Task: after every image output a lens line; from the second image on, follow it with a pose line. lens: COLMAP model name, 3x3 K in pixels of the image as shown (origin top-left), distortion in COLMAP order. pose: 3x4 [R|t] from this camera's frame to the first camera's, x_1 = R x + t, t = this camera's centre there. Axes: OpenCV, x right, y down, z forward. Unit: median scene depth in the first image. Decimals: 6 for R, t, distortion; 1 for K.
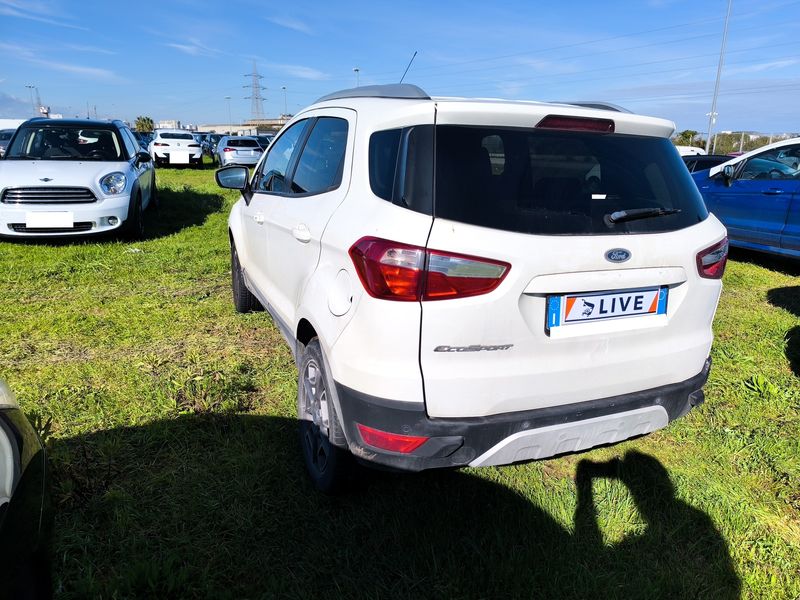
lens RADIAL K [[535.9, 0, 400.0], [0, 535.9, 300.0], [0, 0, 1]] dist [0.131614, -0.000657]
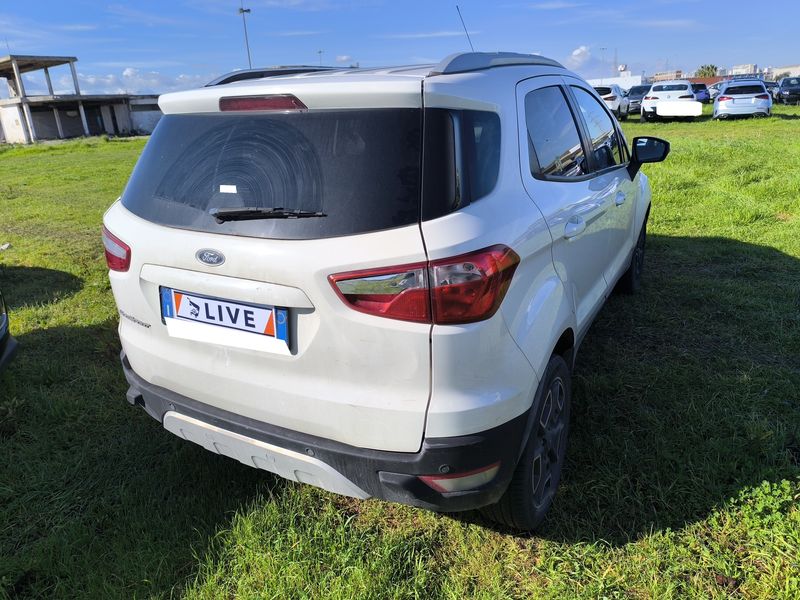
lens RADIAL K [[569.1, 0, 400.0], [0, 569.1, 300.0], [0, 0, 1]] dist [-0.062306, -0.006149]
pose [[0.603457, 0.211649, -0.768794, 1.253228], [-0.149633, 0.977061, 0.151532, -0.191570], [0.783231, 0.023594, 0.621284, 0.653237]]
